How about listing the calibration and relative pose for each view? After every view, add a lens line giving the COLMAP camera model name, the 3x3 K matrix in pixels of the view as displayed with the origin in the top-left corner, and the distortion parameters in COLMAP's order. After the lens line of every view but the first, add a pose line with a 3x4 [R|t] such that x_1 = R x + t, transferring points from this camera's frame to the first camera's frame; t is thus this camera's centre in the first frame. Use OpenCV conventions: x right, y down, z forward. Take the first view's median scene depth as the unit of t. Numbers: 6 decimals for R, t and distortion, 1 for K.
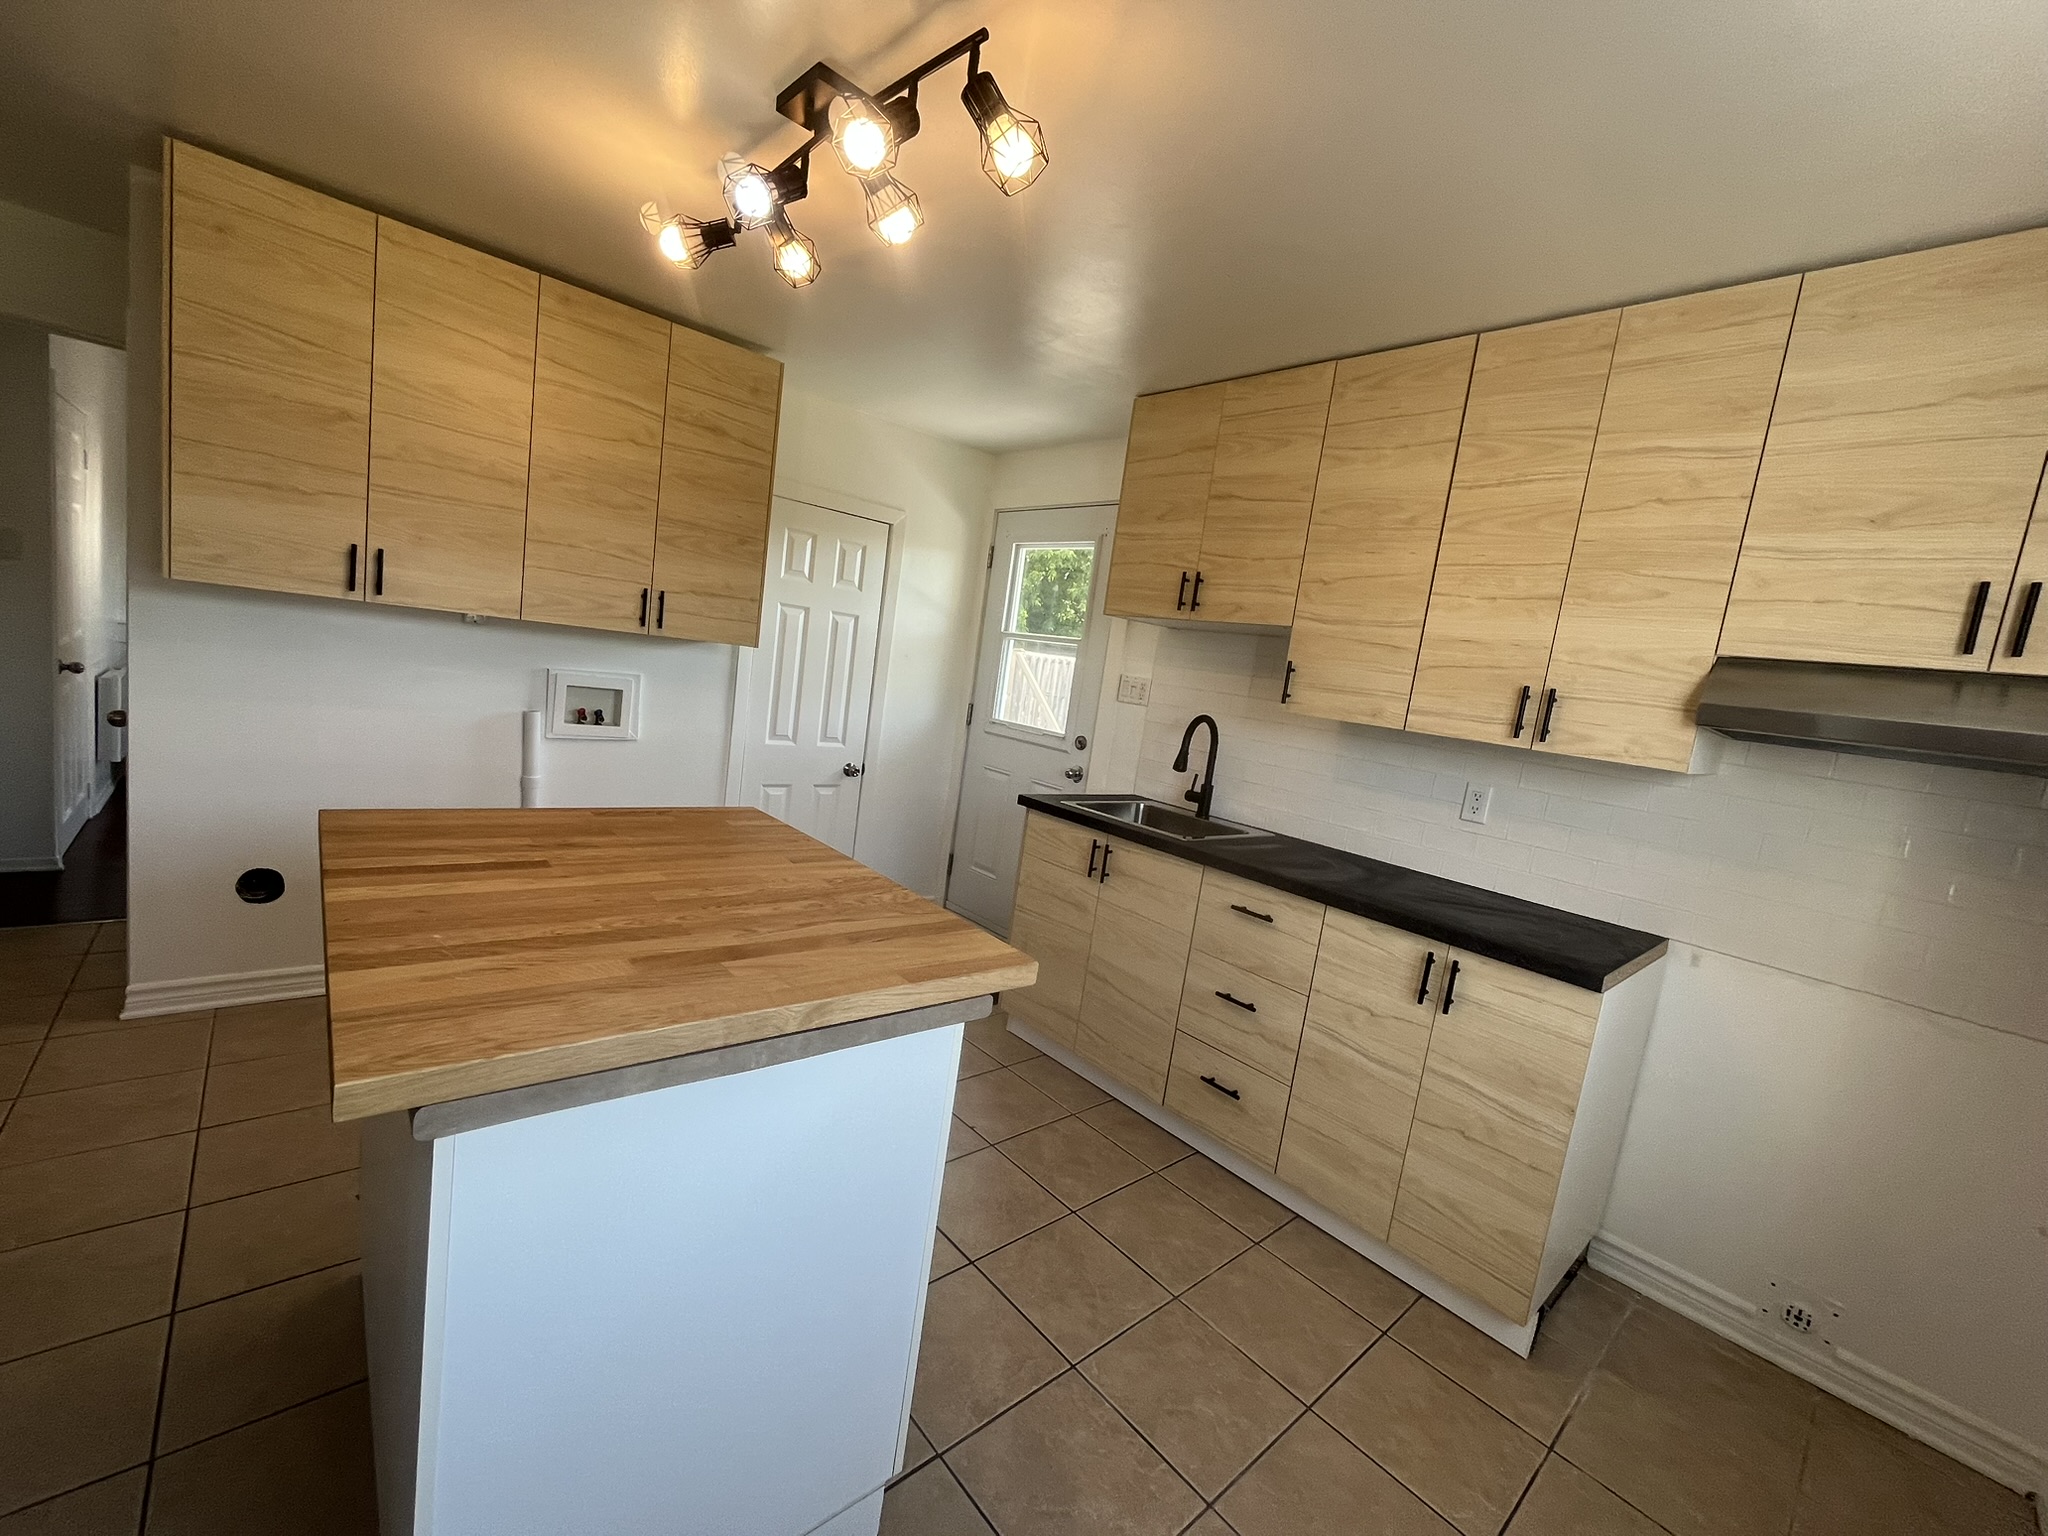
lens RADIAL K [[823.7, 0, 1026.5], [0, 823.7, 774.3], [0, 0, 1]] dist [-0.008915, 0.000978]
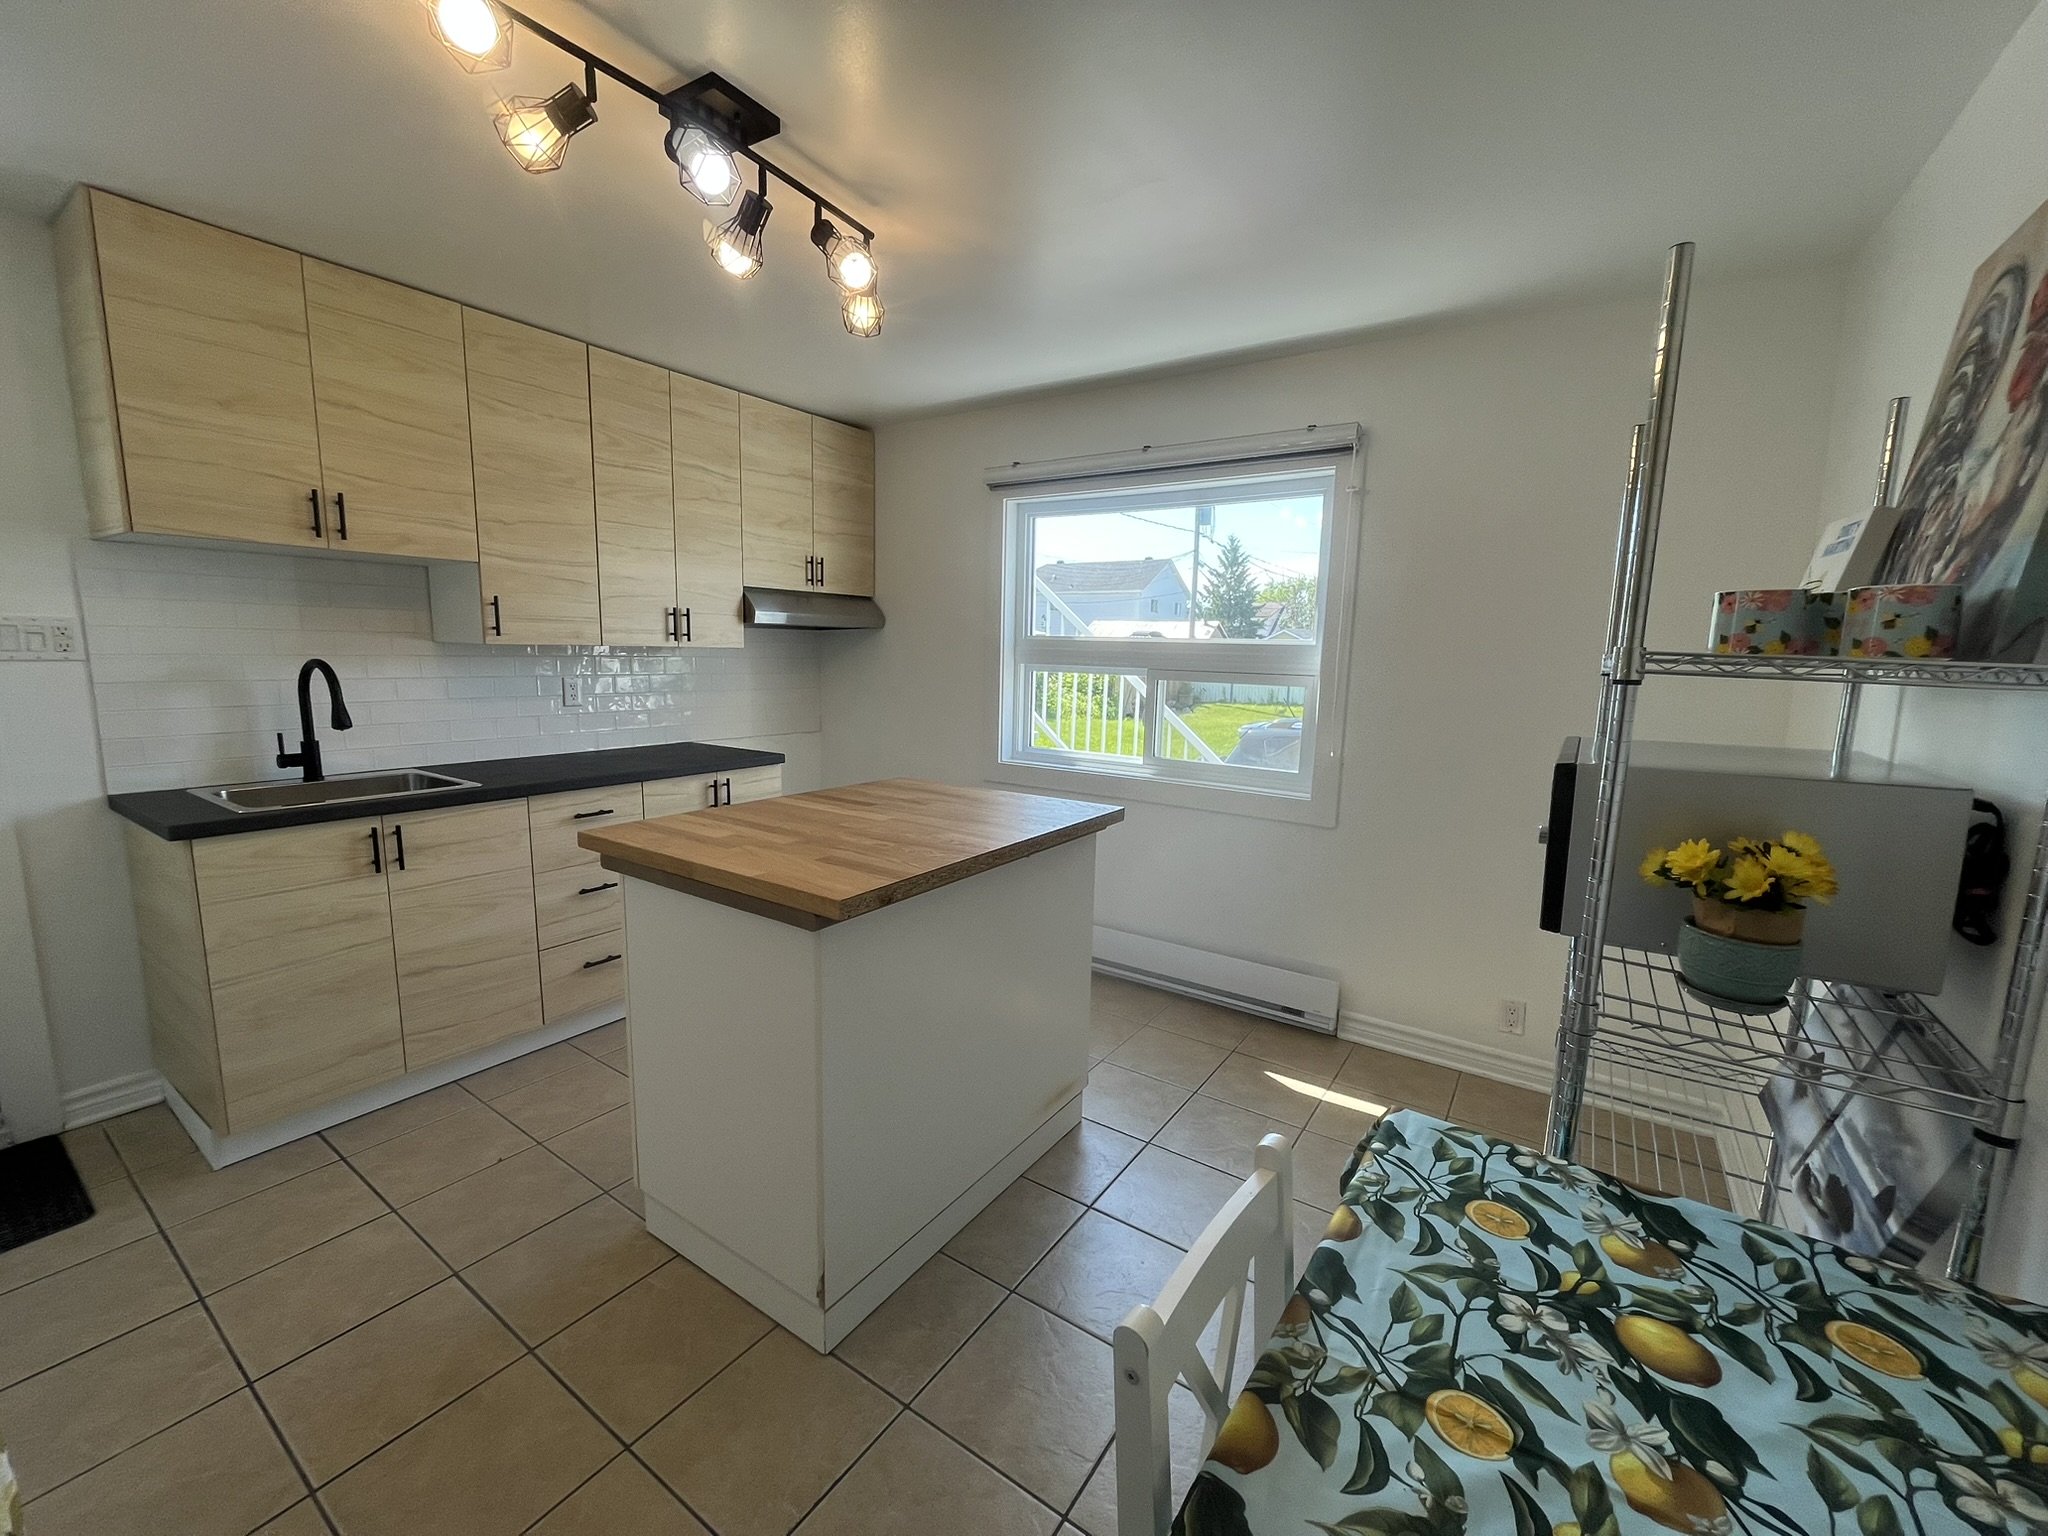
lens RADIAL K [[823.7, 0, 1019.1], [0, 823.7, 773.5], [0, 0, 1]] dist [-0.008915, 0.000978]
pose [[-0.237881, -0.285846, 0.928280, -0.952694], [0.070409, 0.948126, 0.310000, -0.212047], [-0.968739, 0.139102, -0.205415, 0.614803]]
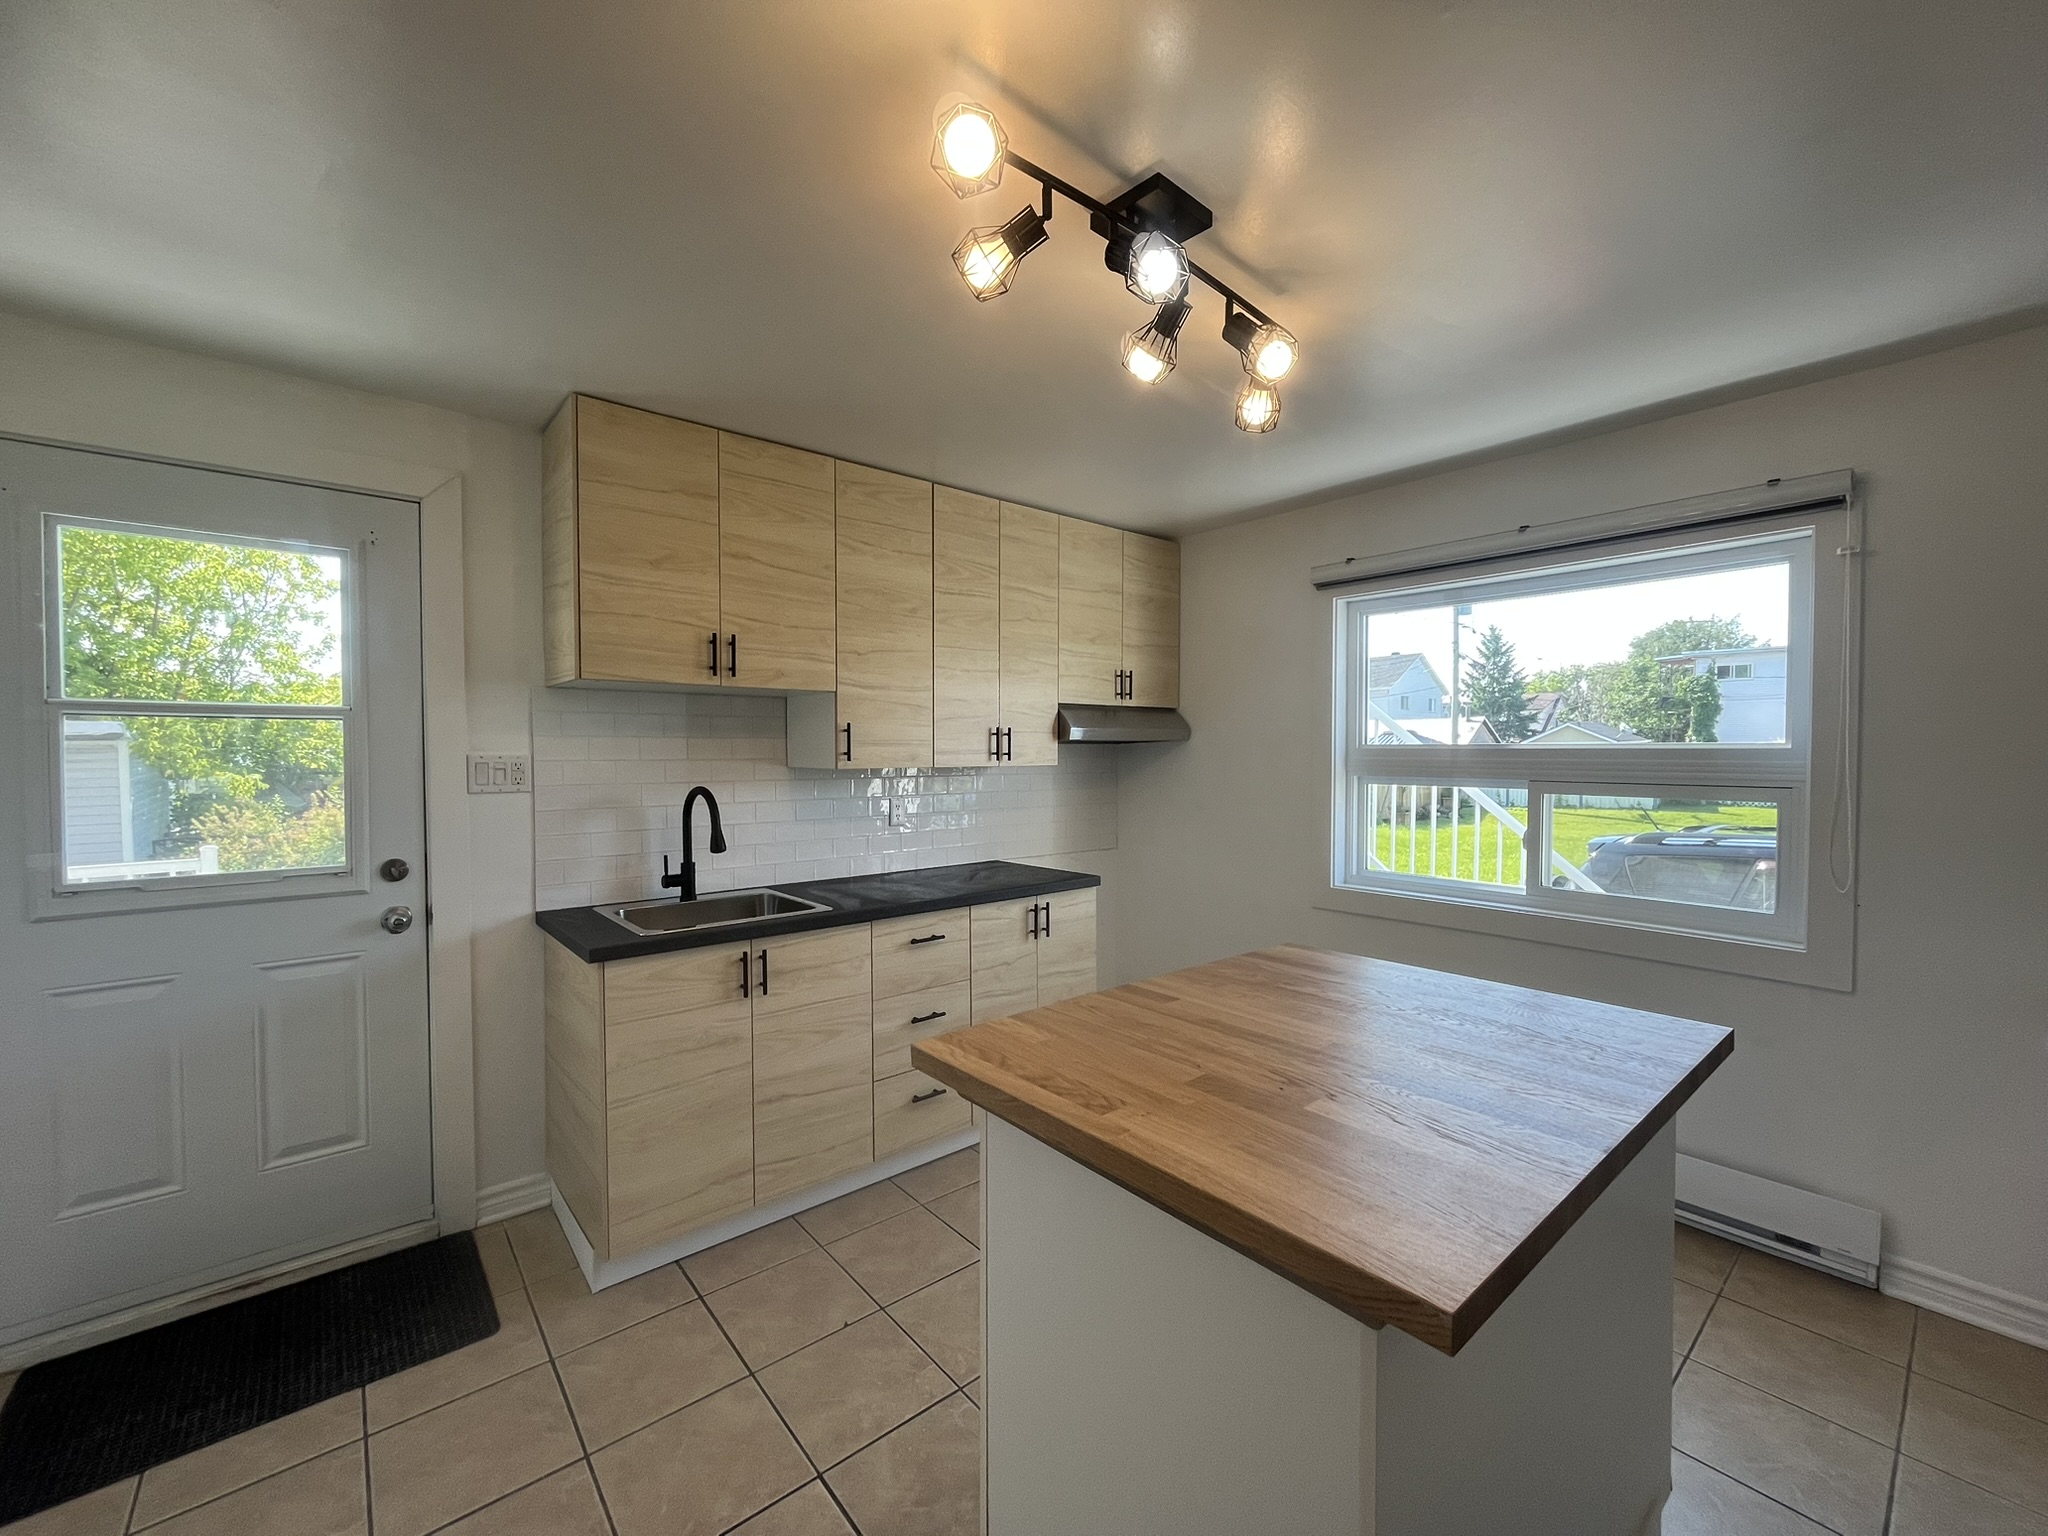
lens RADIAL K [[823.7, 0, 1013.5], [0, 823.7, 773.5], [0, 0, 1]] dist [-0.008915, 0.000978]
pose [[0.030263, -0.163924, 0.986009, -0.823250], [0.135787, 0.977990, 0.158423, -0.227421], [-0.990276, 0.129093, 0.051856, 0.762796]]
